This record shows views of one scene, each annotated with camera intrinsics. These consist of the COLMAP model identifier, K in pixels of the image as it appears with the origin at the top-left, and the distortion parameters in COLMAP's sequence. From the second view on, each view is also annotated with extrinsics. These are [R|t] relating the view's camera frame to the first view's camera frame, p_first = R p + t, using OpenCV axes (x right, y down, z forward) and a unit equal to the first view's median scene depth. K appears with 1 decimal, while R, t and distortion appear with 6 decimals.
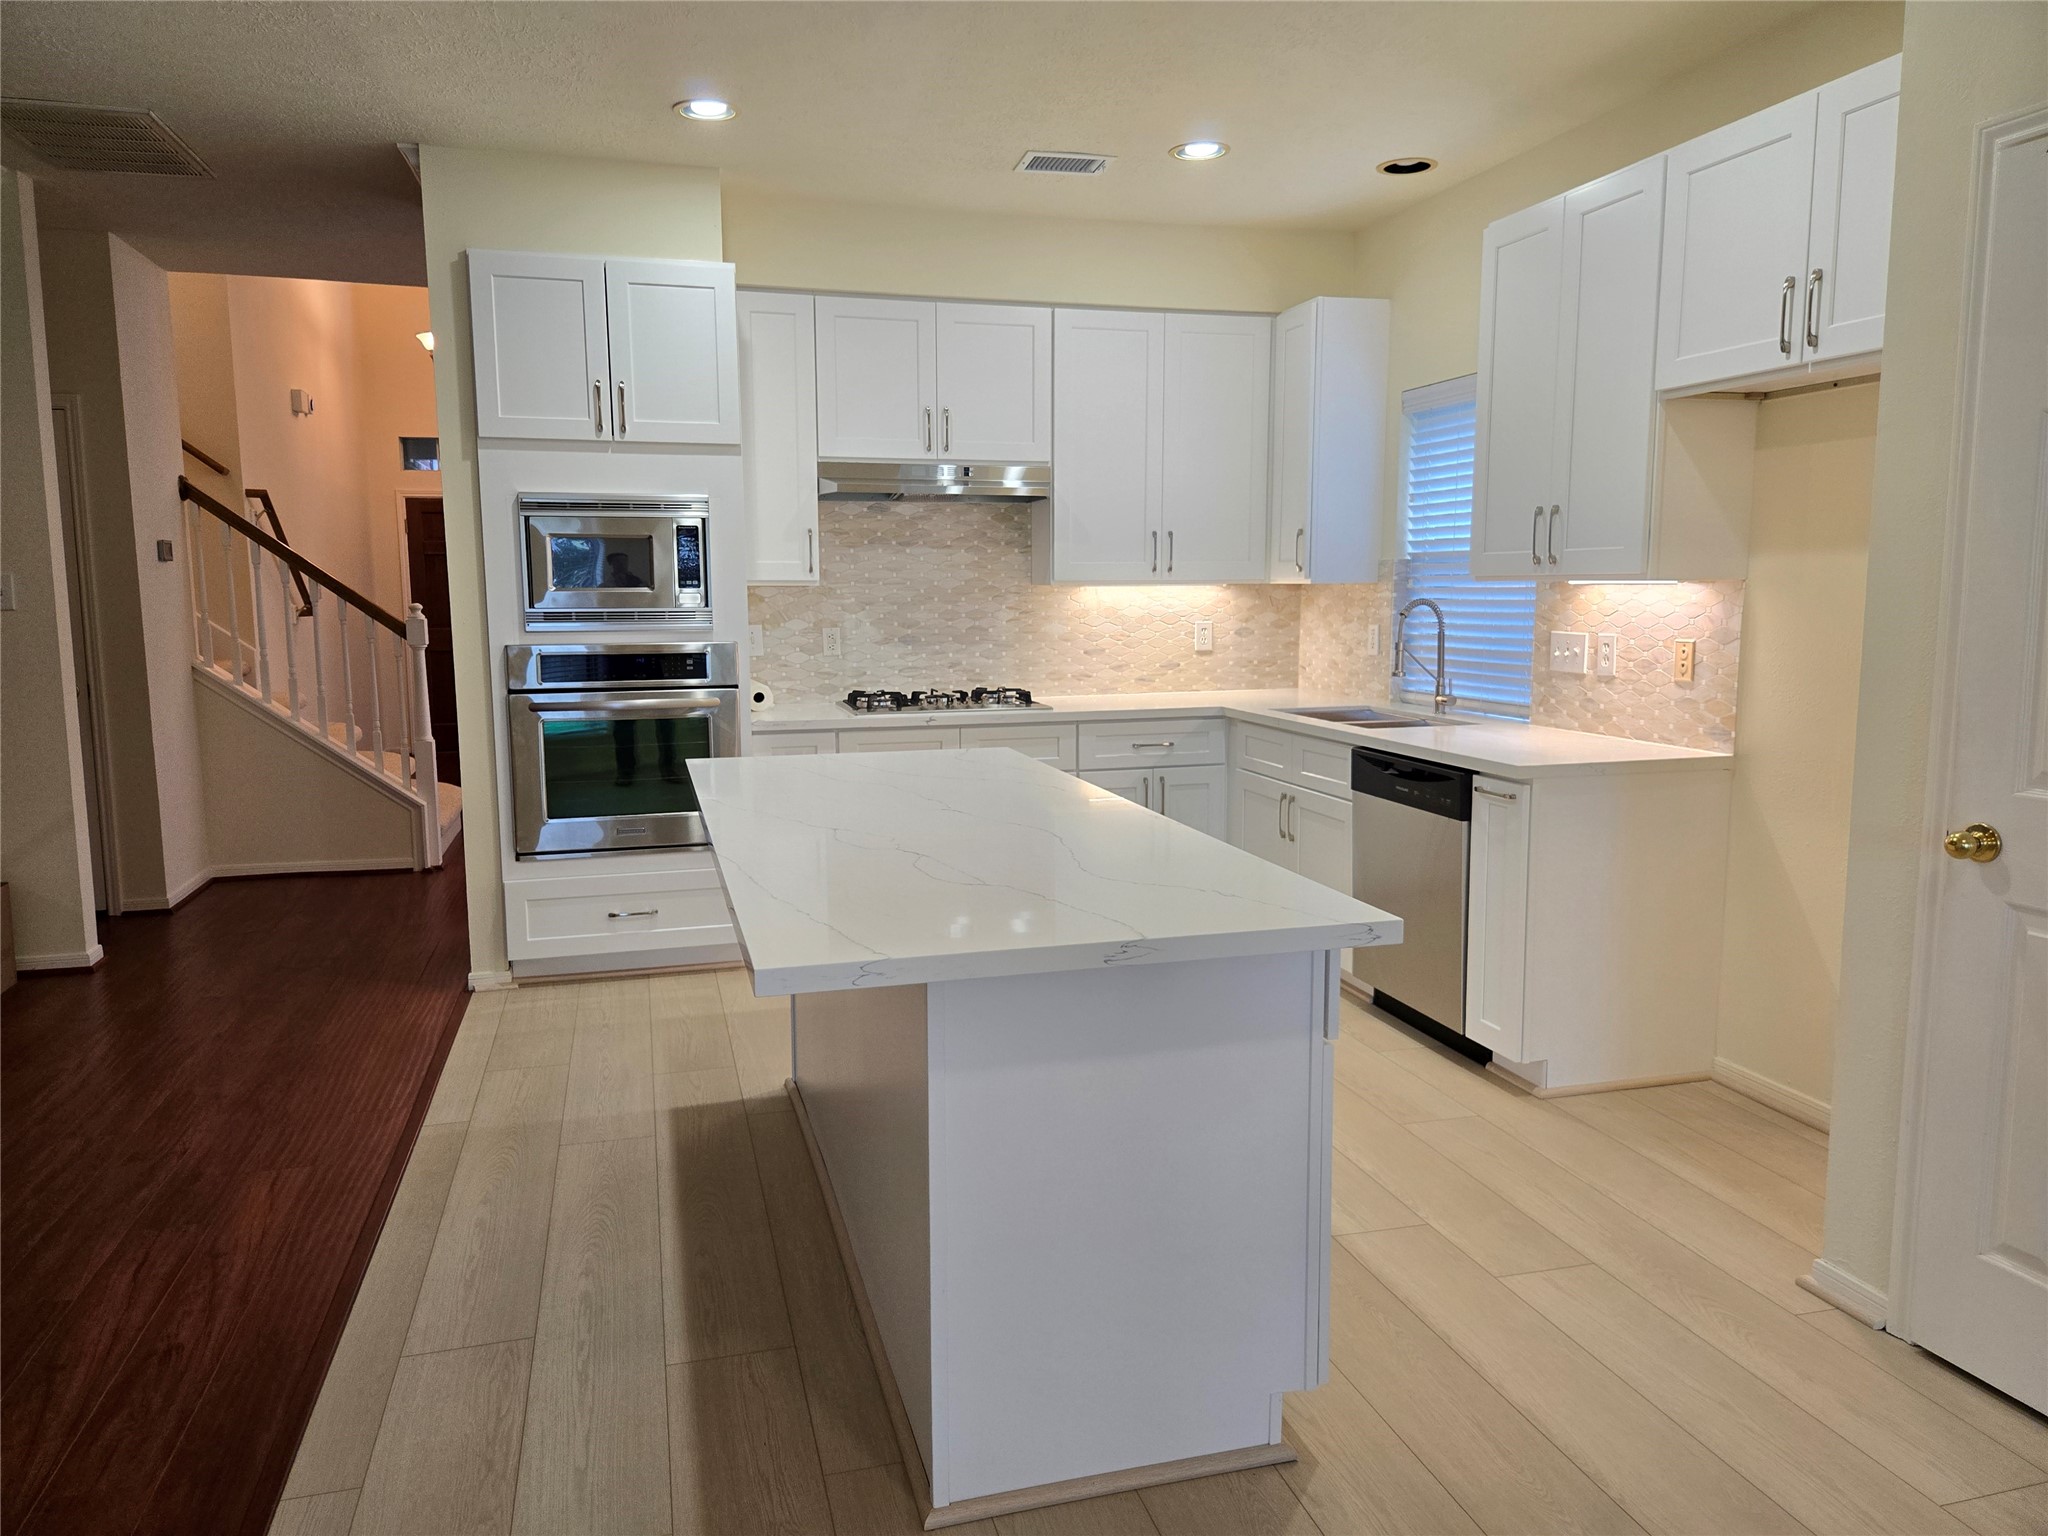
lens RADIAL K [[1386.3, 0, 1015.8], [0, 1386.3, 763.6], [0, 0, 1]] dist [0.038242, -0.027439]
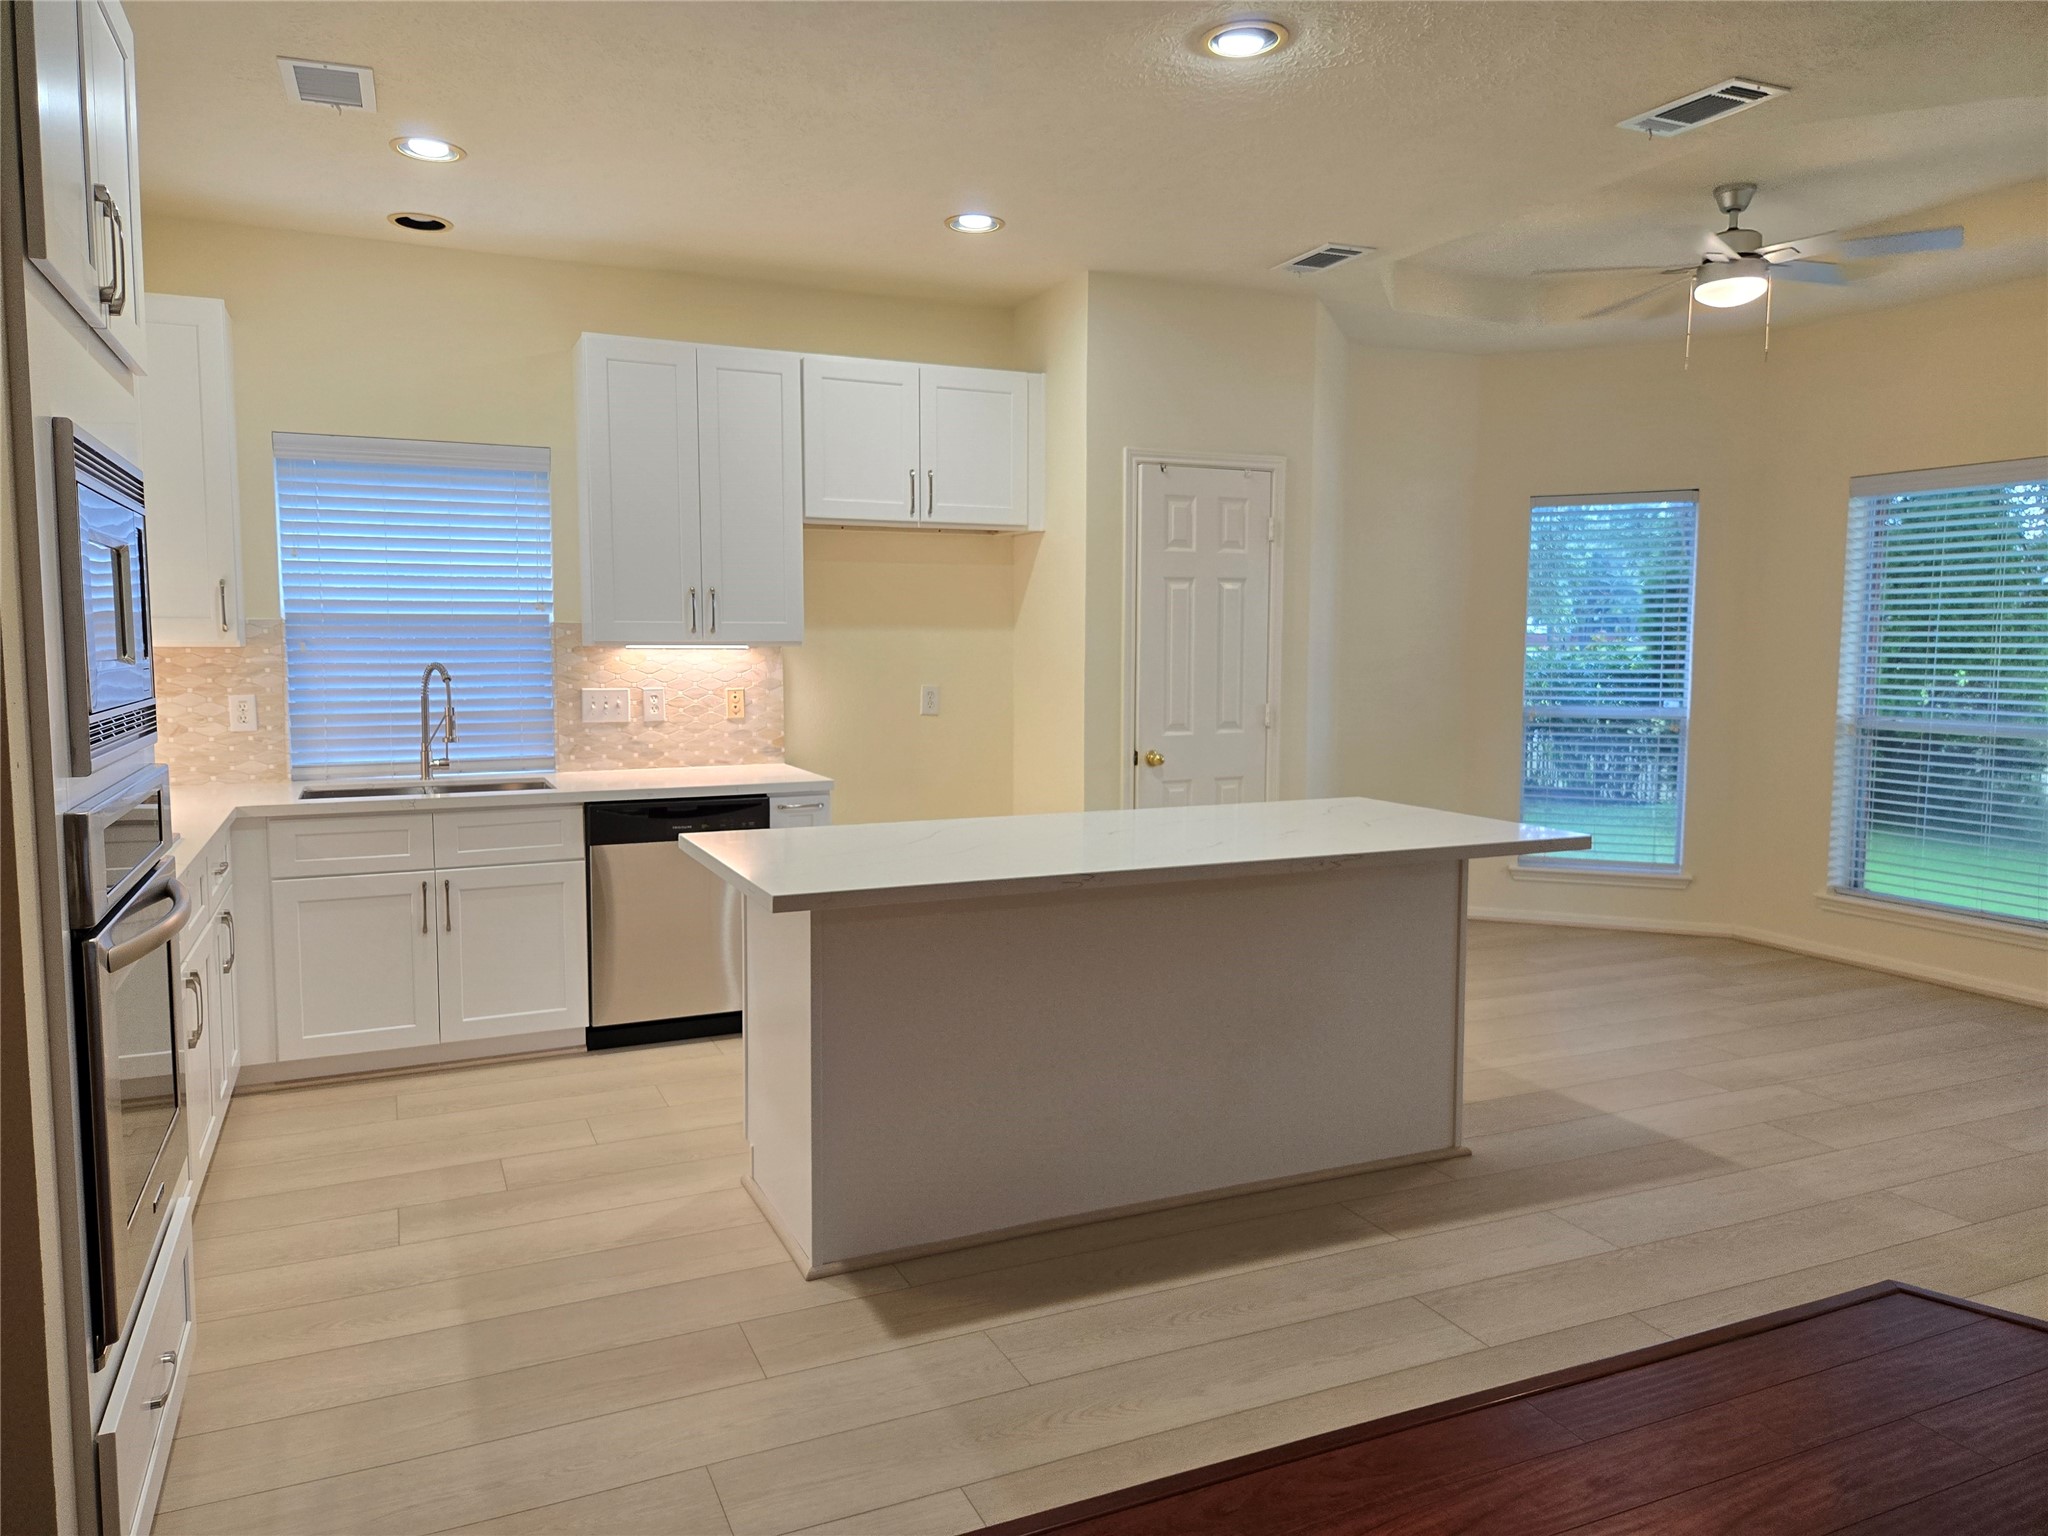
lens RADIAL K [[1384.5, 0, 985.5], [0, 1384.5, 765.4], [0, 0, 1]] dist [0.039200, -0.000375]
pose [[-0.140975, -0.090605, 0.985858, -0.908806], [0.126665, 0.985969, 0.108728, -0.129505], [-0.981877, 0.140202, -0.127520, 0.928621]]
